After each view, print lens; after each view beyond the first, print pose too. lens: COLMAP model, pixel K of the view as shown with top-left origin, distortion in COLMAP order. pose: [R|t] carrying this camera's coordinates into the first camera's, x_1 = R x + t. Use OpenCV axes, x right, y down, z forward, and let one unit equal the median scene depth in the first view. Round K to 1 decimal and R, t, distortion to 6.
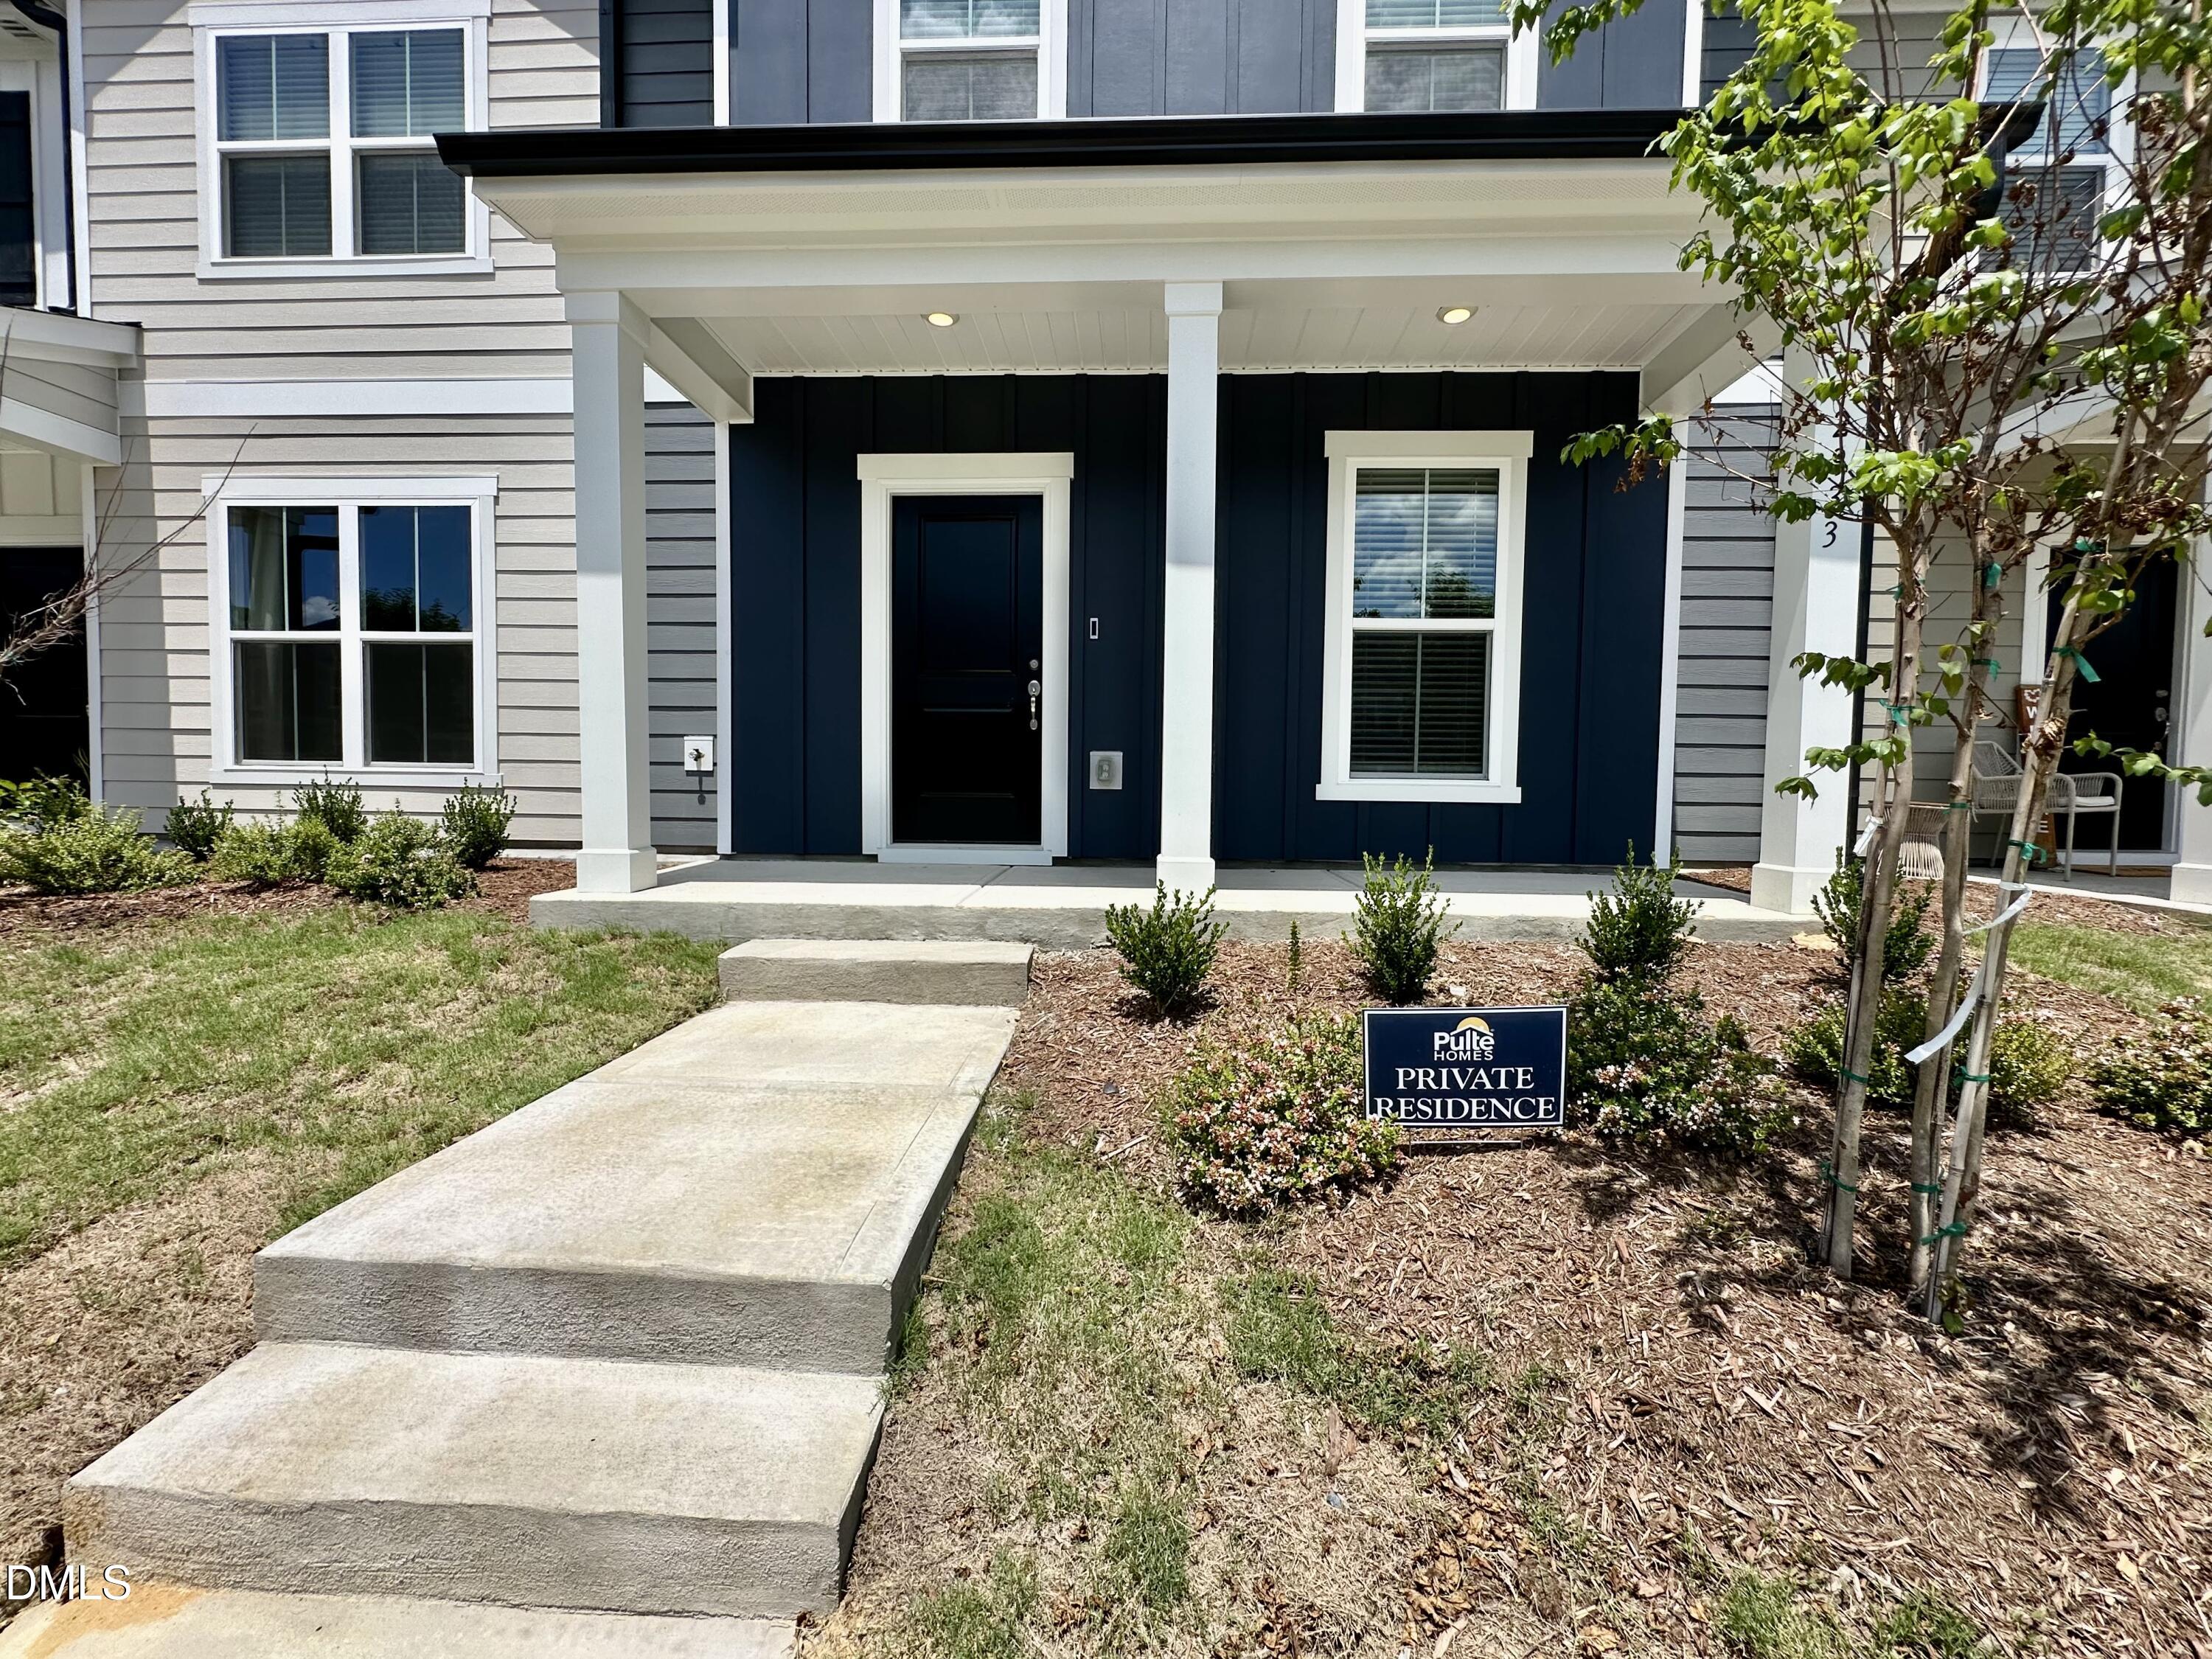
lens RADIAL K [[884.8, 0, 1102.6], [0, 884.8, 832.7], [0, 0, 1]] dist [-0.004245, 0.000217]
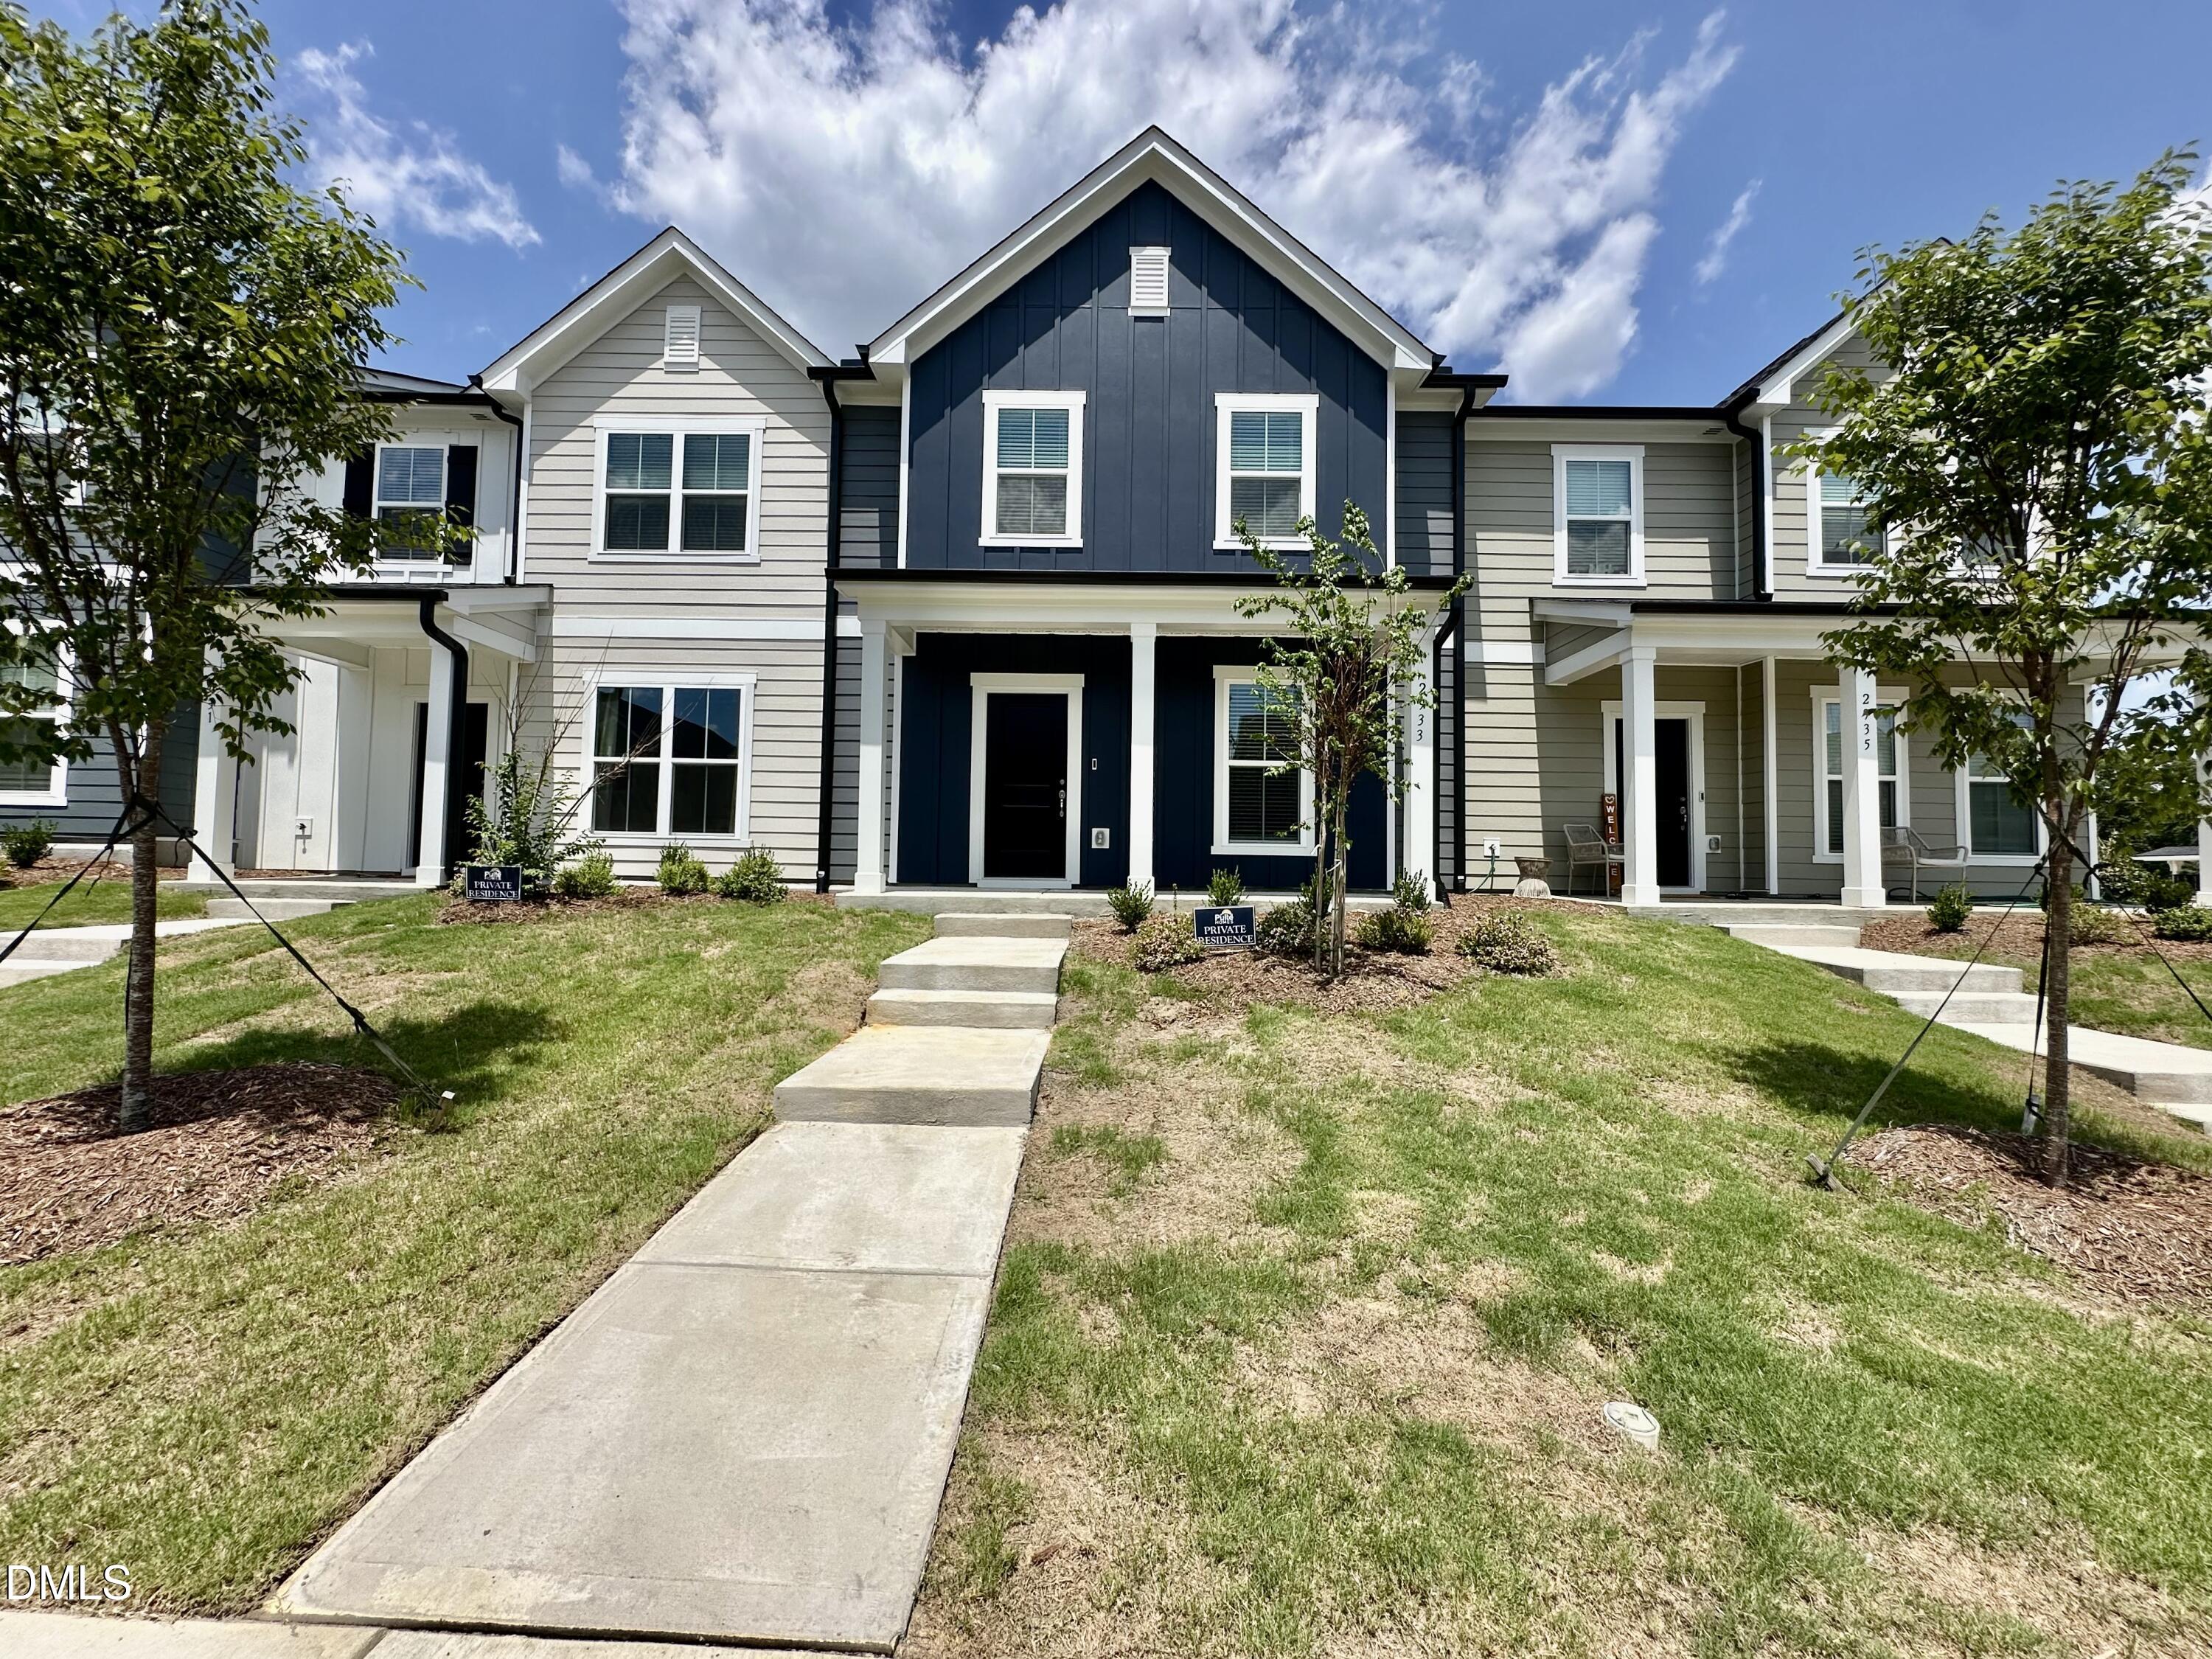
lens RADIAL K [[884.8, 0, 1102.6], [0, 884.8, 832.7], [0, 0, 1]] dist [-0.004245, 0.000217]
pose [[0.999339, 0.004033, 0.036136, -0.058645], [-0.000803, 0.996035, -0.088962, 0.084296], [-0.036351, 0.088874, 0.995379, -0.864283]]
